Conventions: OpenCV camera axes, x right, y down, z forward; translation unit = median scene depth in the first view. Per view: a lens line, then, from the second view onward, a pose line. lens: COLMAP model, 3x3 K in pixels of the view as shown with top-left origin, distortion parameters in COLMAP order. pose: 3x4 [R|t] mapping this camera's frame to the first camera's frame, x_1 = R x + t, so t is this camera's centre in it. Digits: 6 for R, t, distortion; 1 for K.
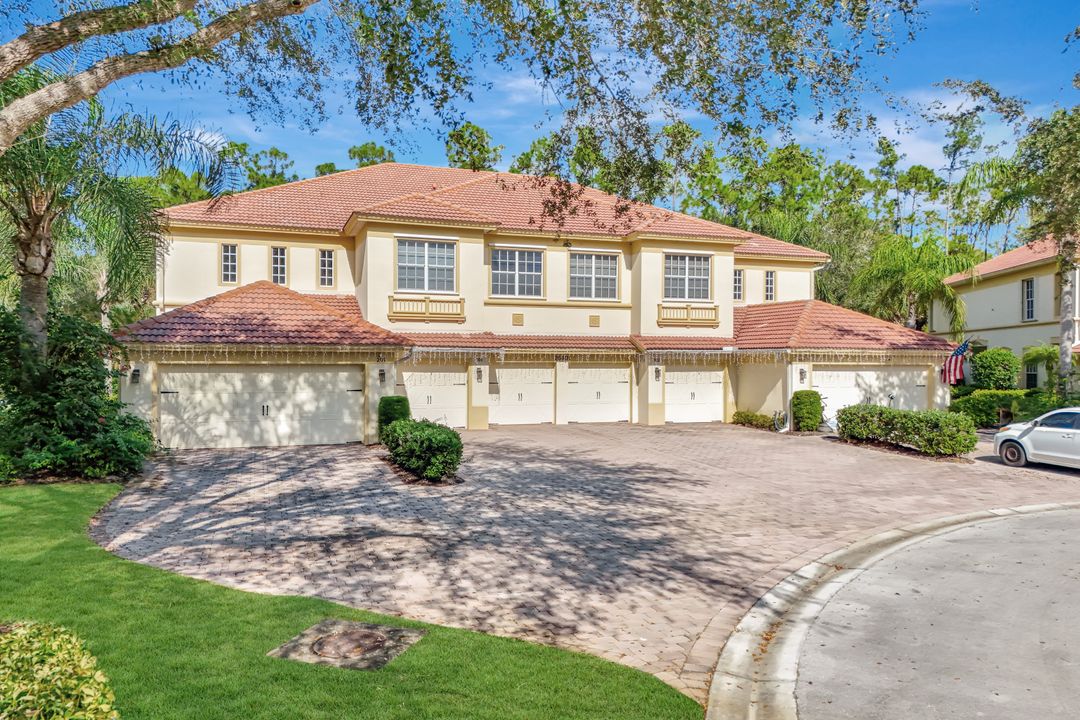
lens RADIAL K [[756.1, 0, 539.9], [0, 756.1, 324.1], [0, 0, 1]] dist [0.065723, -0.000968]
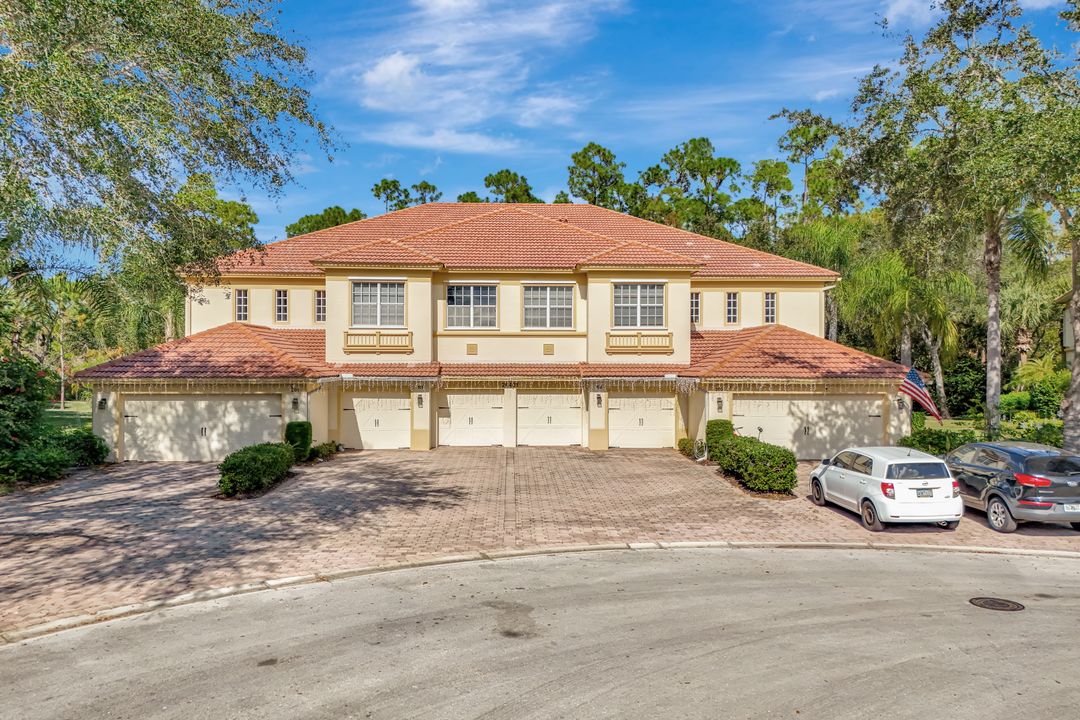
lens RADIAL K [[760.3, 0, 540.0], [0, 760.3, 360.0], [0, 0, 1]] dist [0.018300, 0.002472]
pose [[0.956535, -0.003979, -0.291590, 0.388901], [0.014202, 0.999356, 0.032953, -0.025486], [0.291271, -0.035662, 0.955976, -0.020941]]
